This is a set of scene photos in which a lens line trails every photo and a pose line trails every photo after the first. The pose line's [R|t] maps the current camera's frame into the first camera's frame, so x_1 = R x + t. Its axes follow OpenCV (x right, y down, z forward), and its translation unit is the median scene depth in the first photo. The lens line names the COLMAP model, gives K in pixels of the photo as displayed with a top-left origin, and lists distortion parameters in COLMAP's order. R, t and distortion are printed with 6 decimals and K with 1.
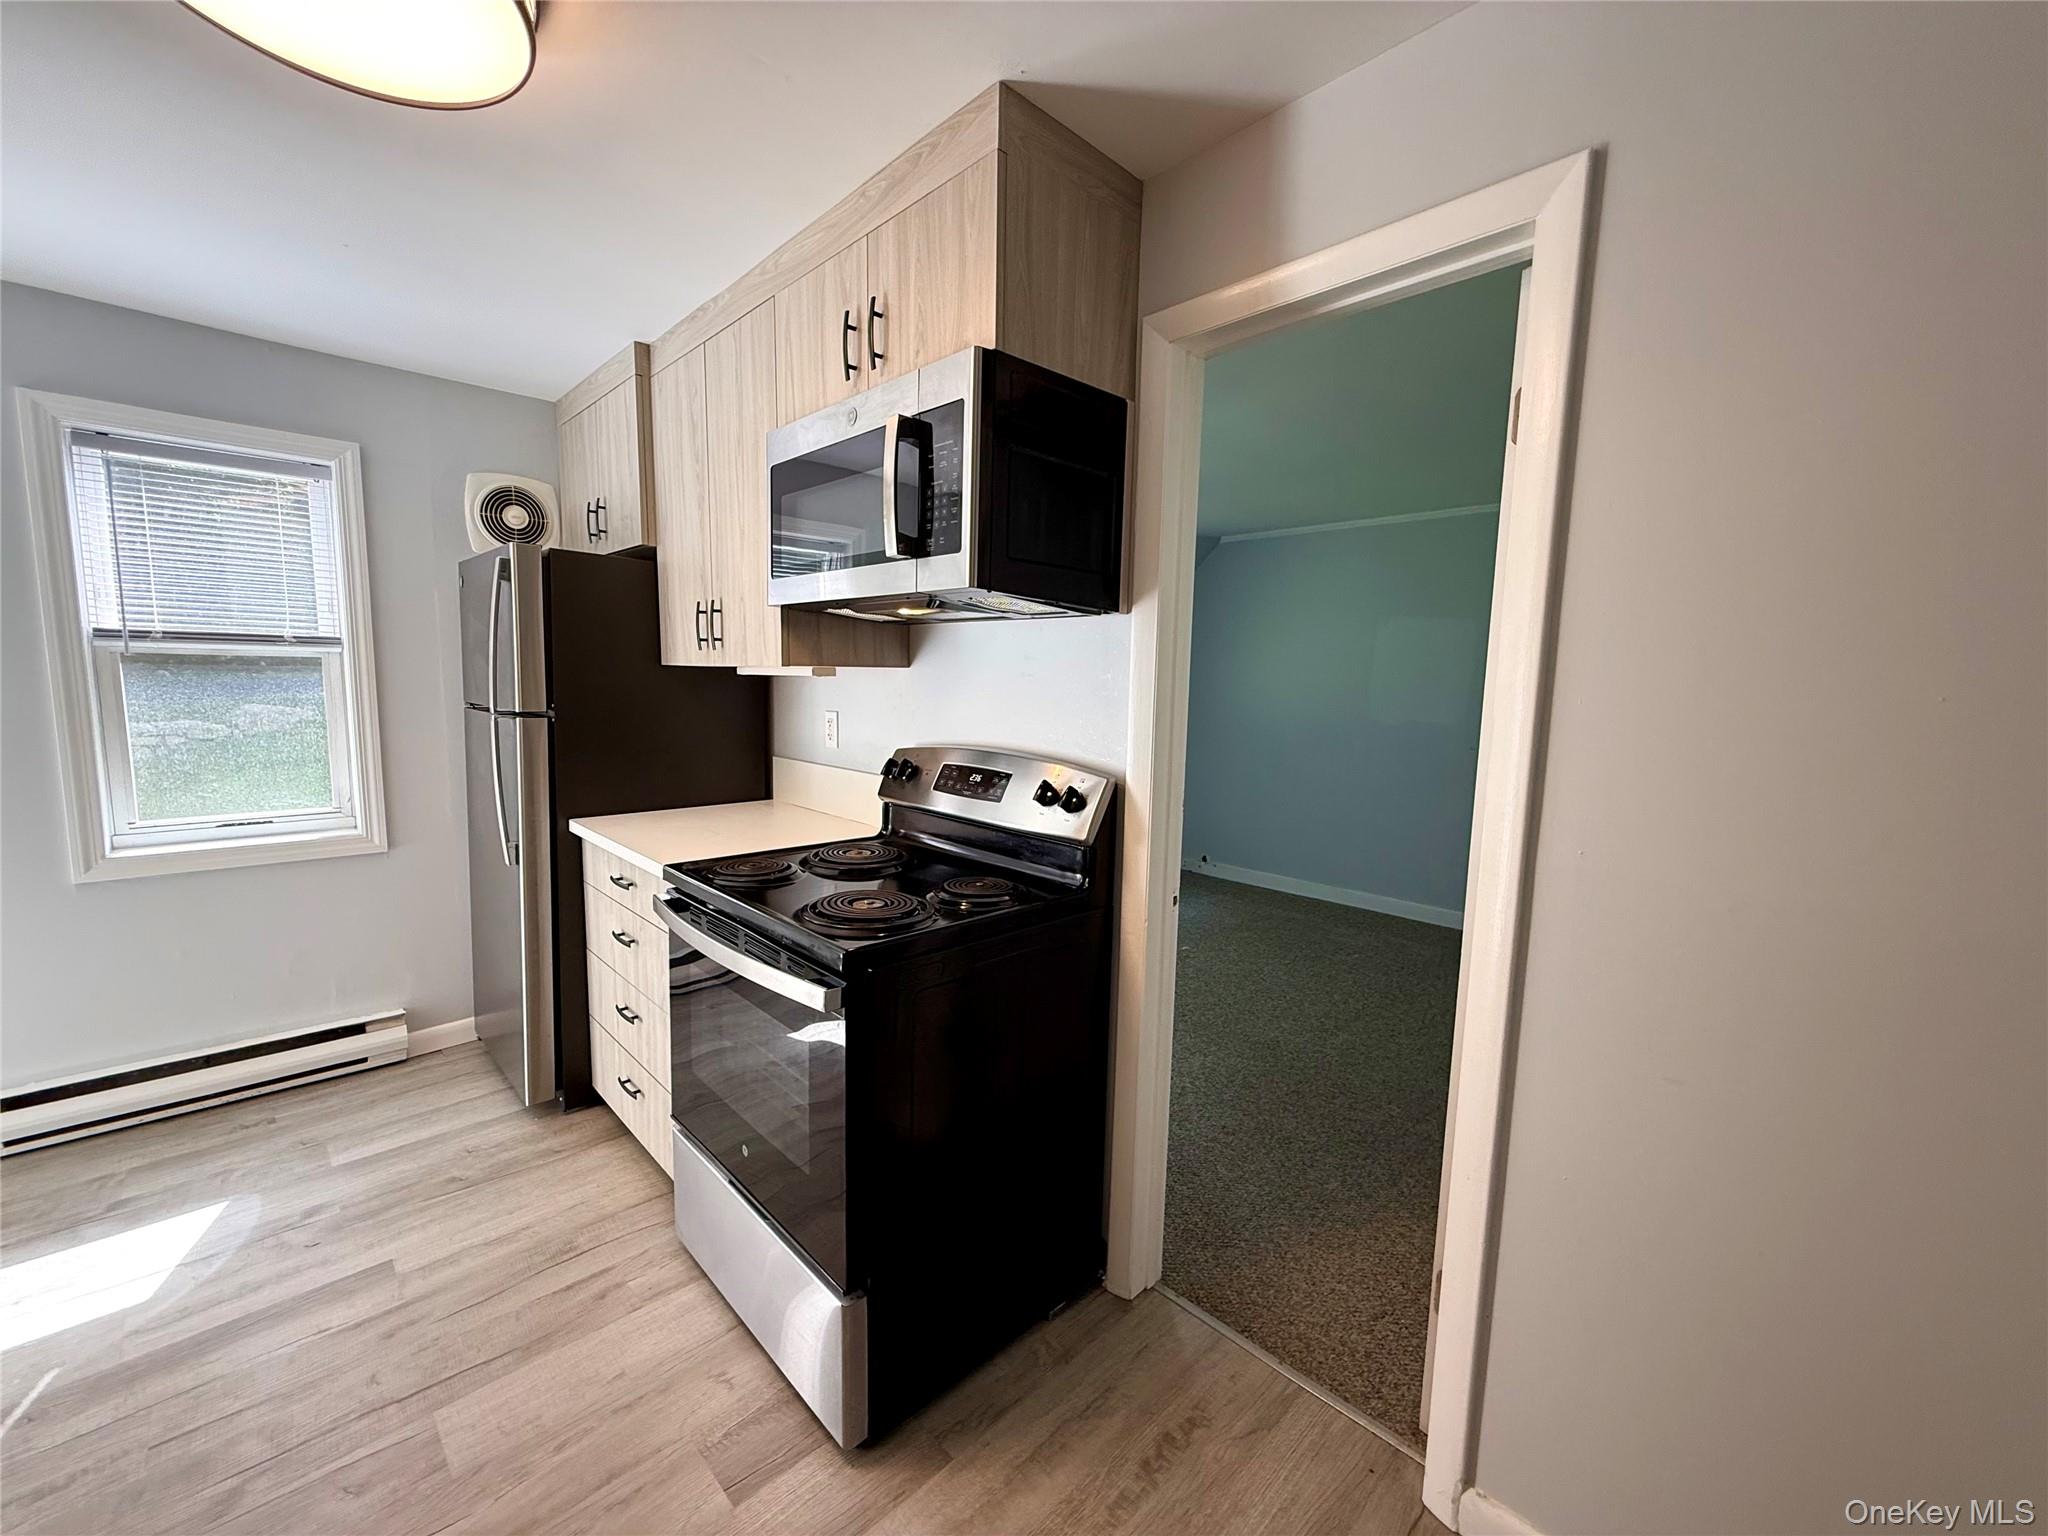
lens RADIAL K [[819.3, 0, 1015.3], [0, 819.3, 769.1], [0, 0, 1]] dist [-0.000654, 0.000589]
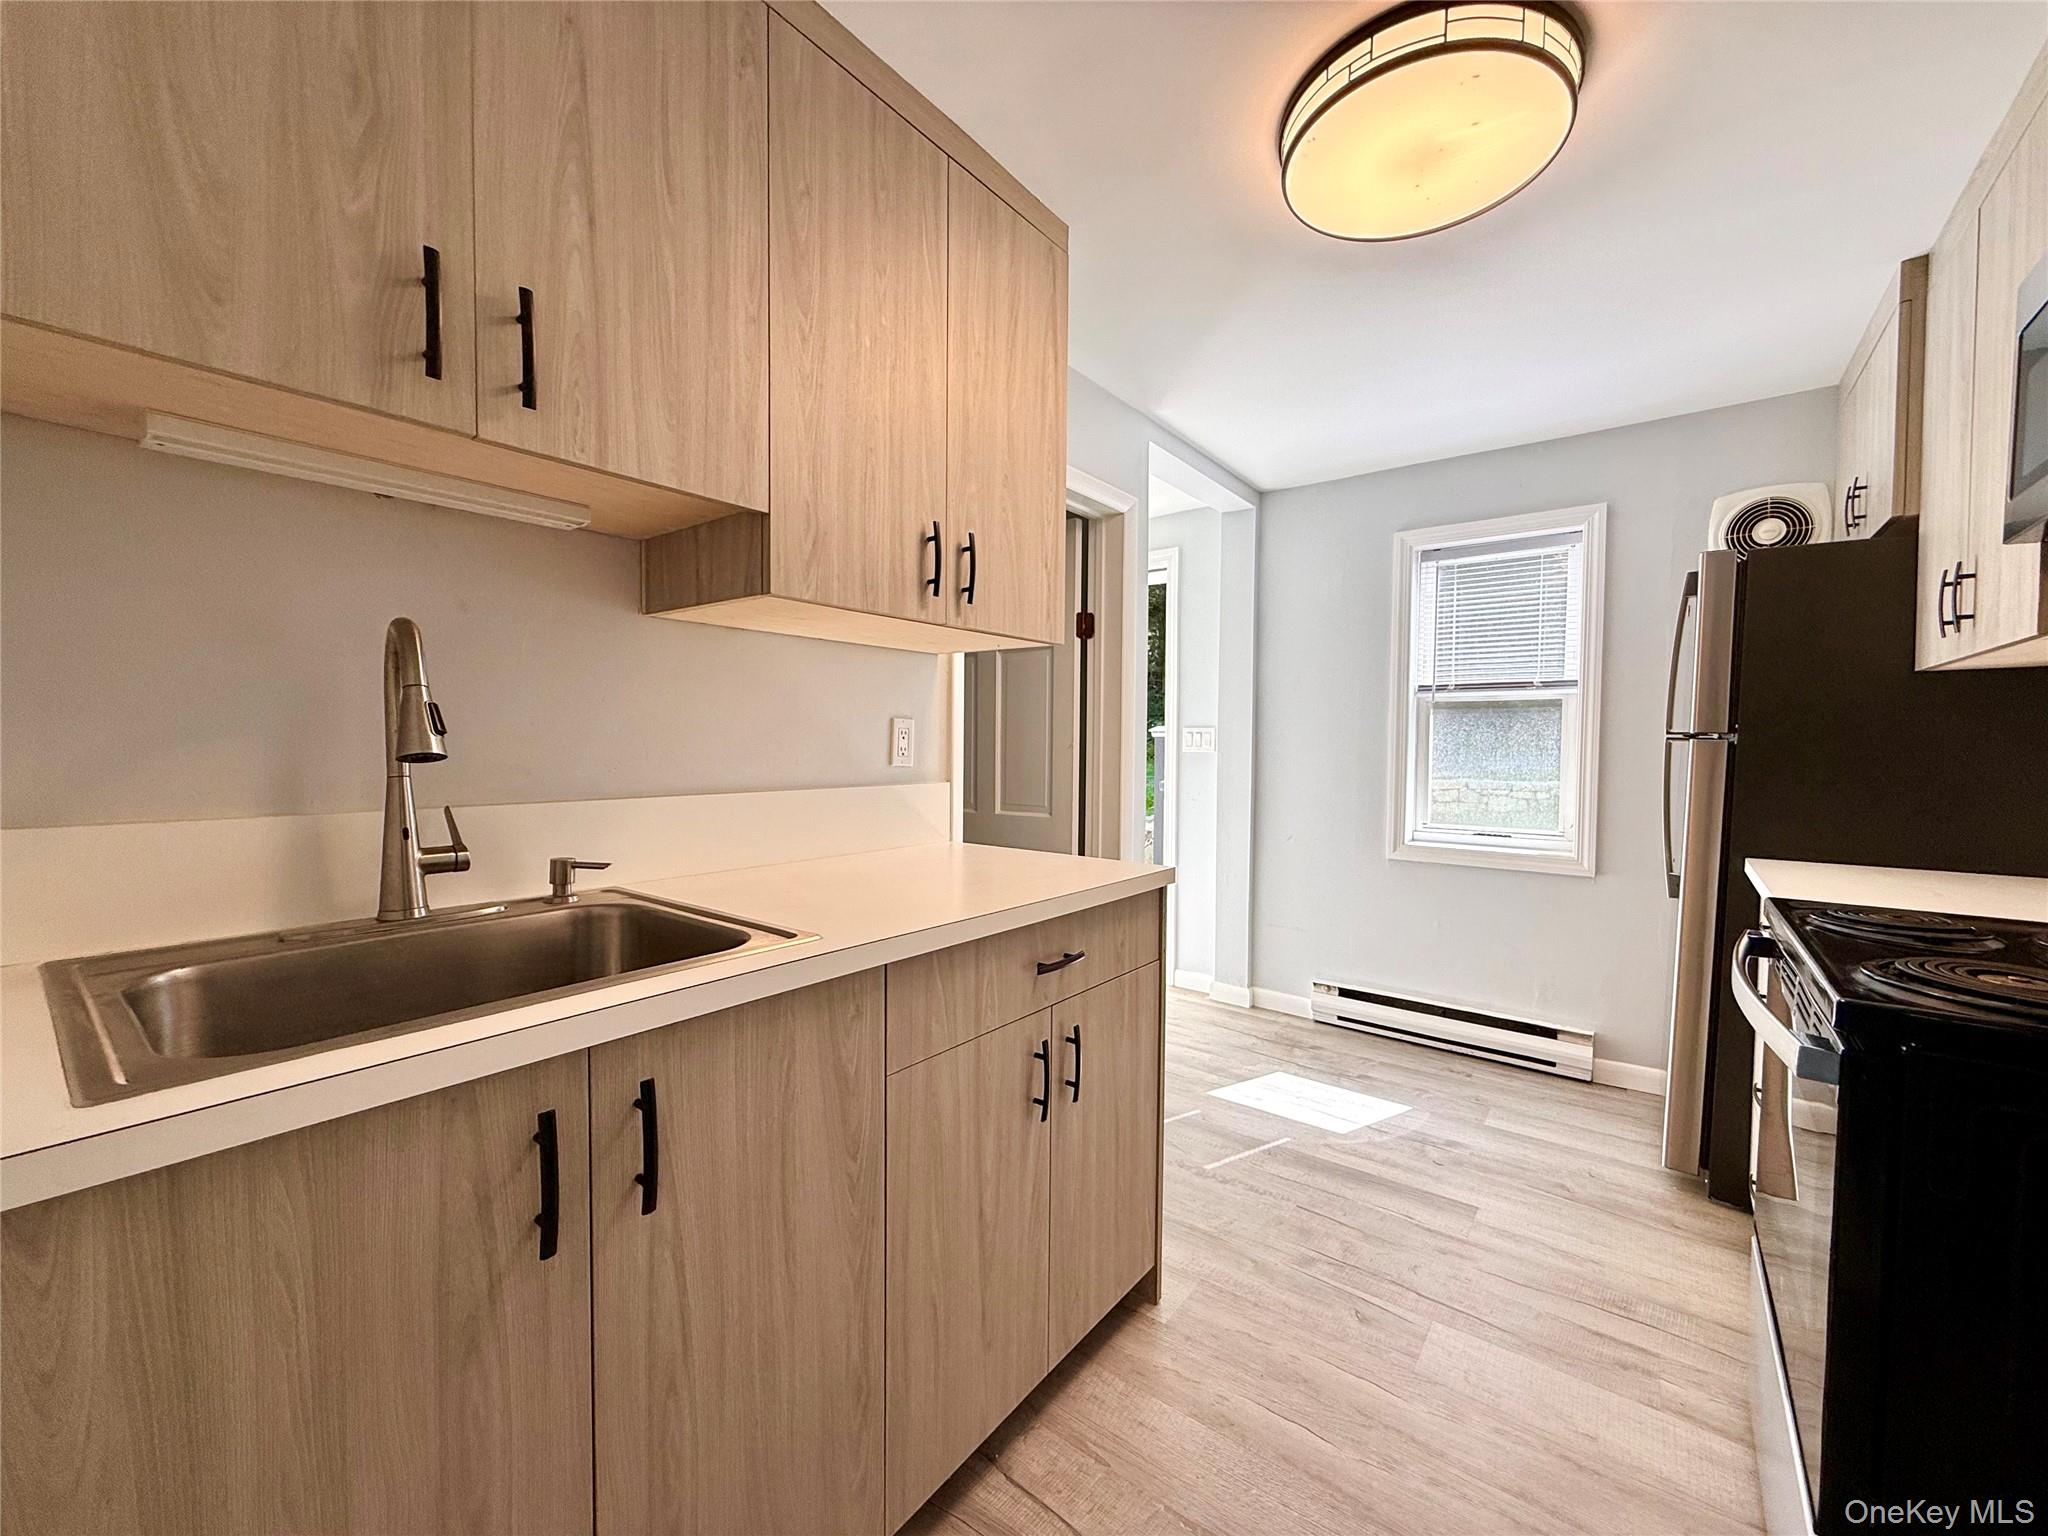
lens RADIAL K [[819.3, 0, 1024.3], [0, 819.3, 775.3], [0, 0, 1]] dist [-0.000654, 0.000589]
pose [[0.148565, 0.018741, -0.988725, 0.209953], [-0.117365, 0.993088, 0.001188, 0.067925], [0.981913, 0.115865, 0.149738, 0.126388]]
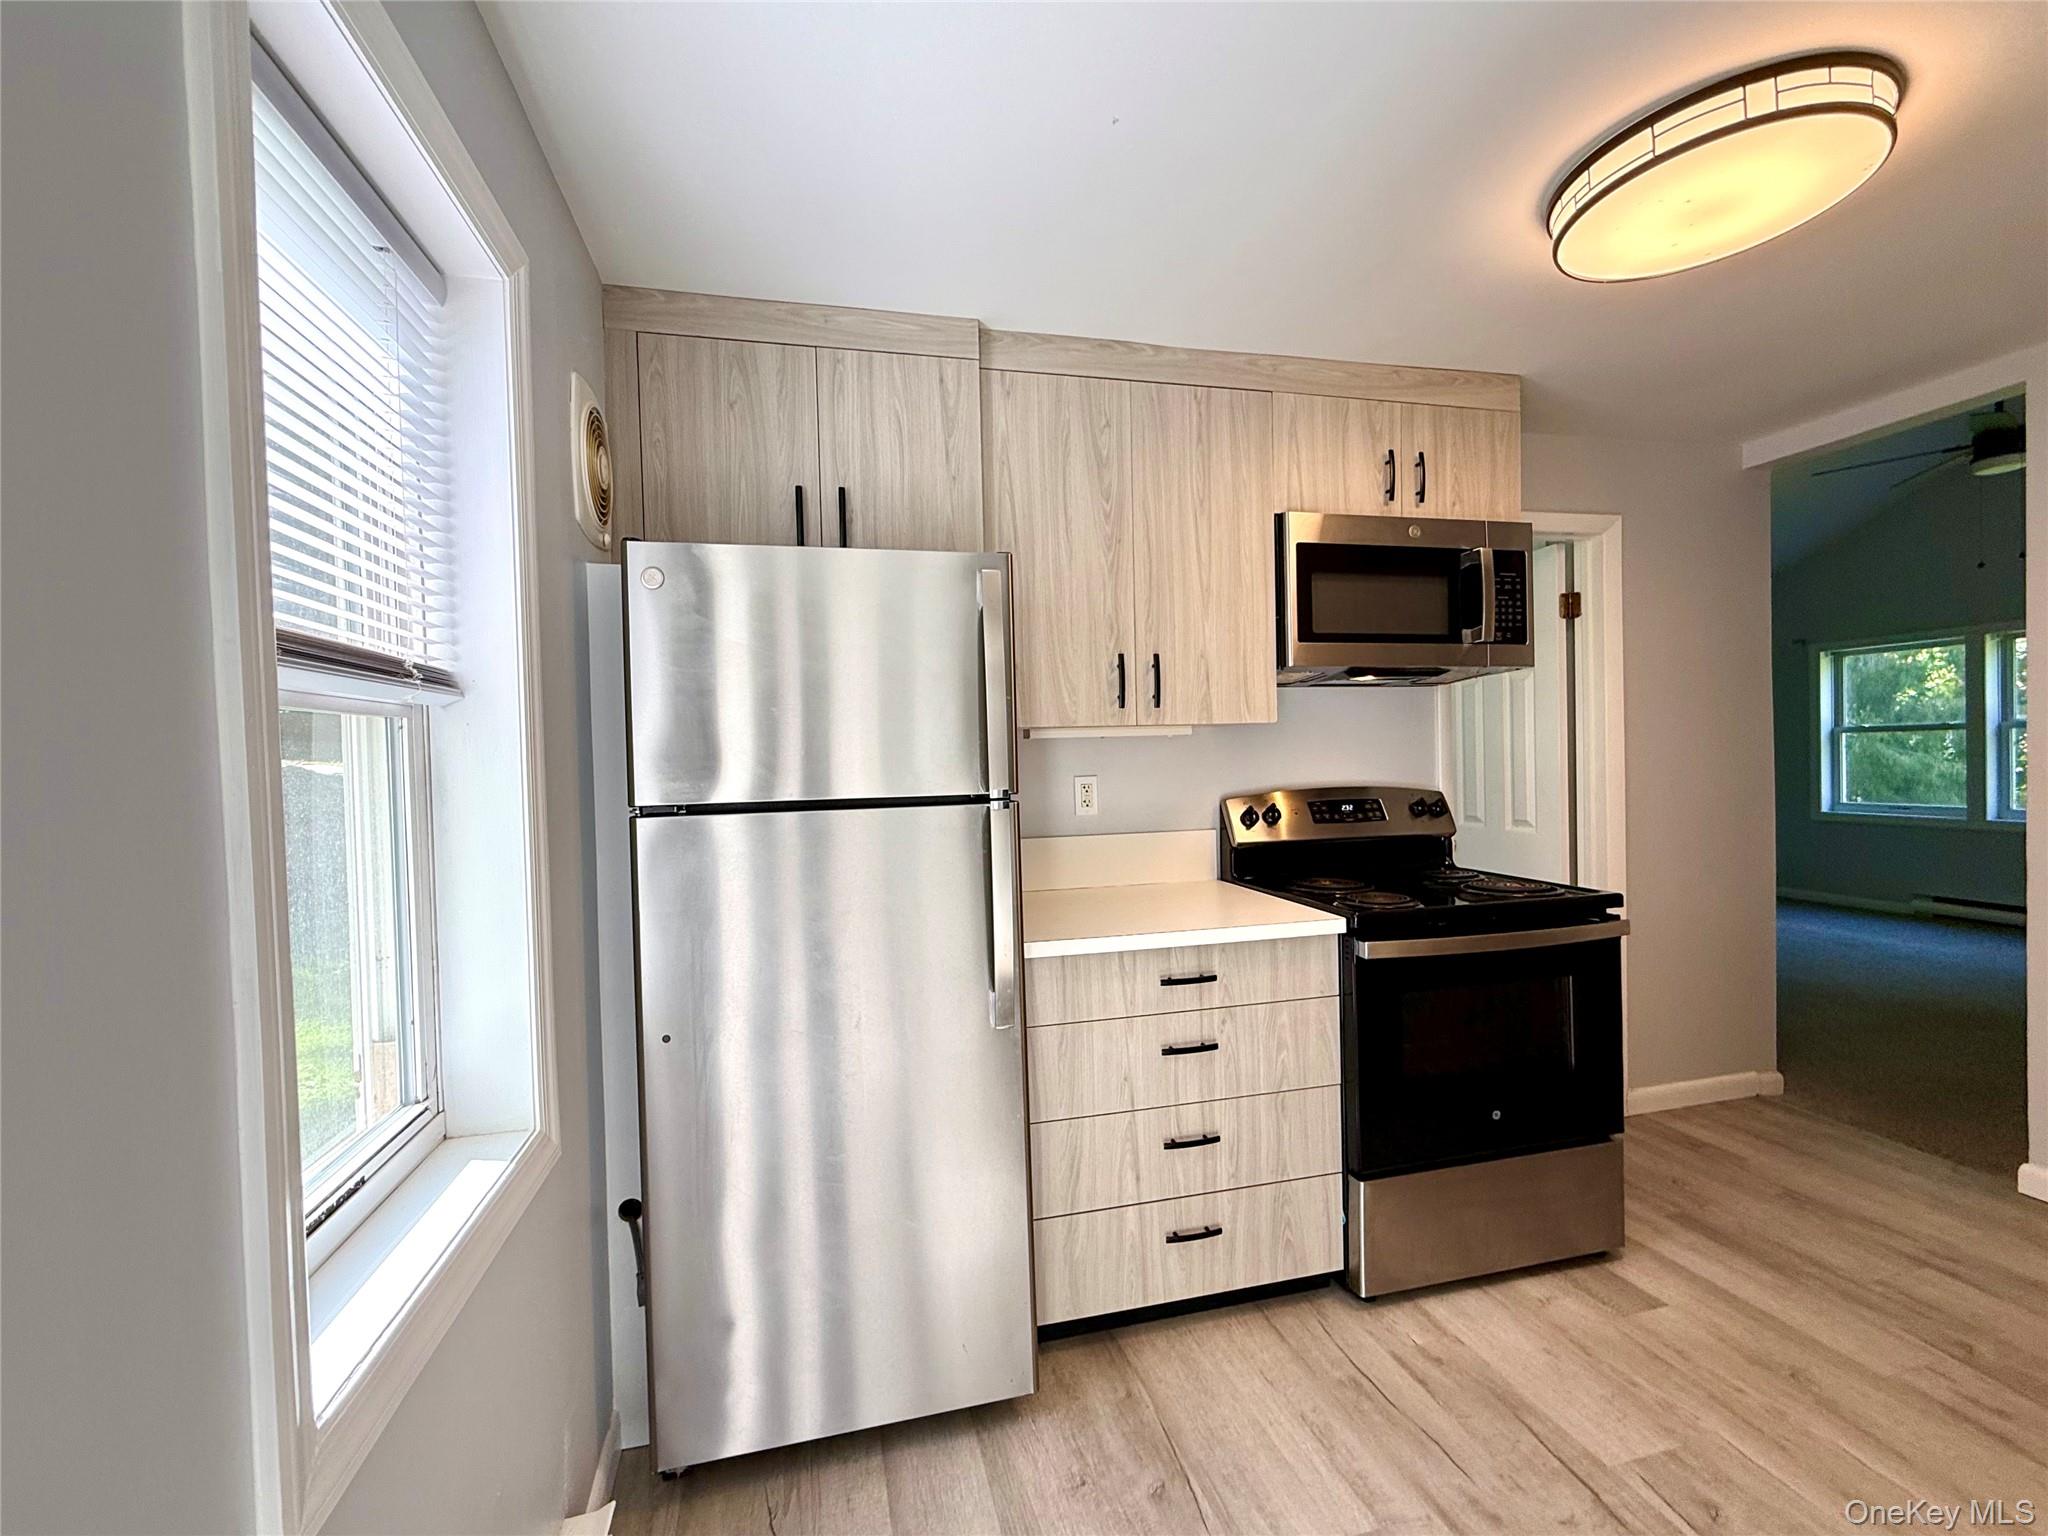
lens RADIAL K [[859.7, 0, 1020.6], [0, 859.7, 779.3], [0, 0, 1]] dist [-0.003977, -0.000285]
pose [[0.503281, -0.052871, 0.862504, -1.277339], [0.140375, 0.989871, -0.021232, -0.068175], [-0.852645, 0.131759, 0.505605, 0.655388]]
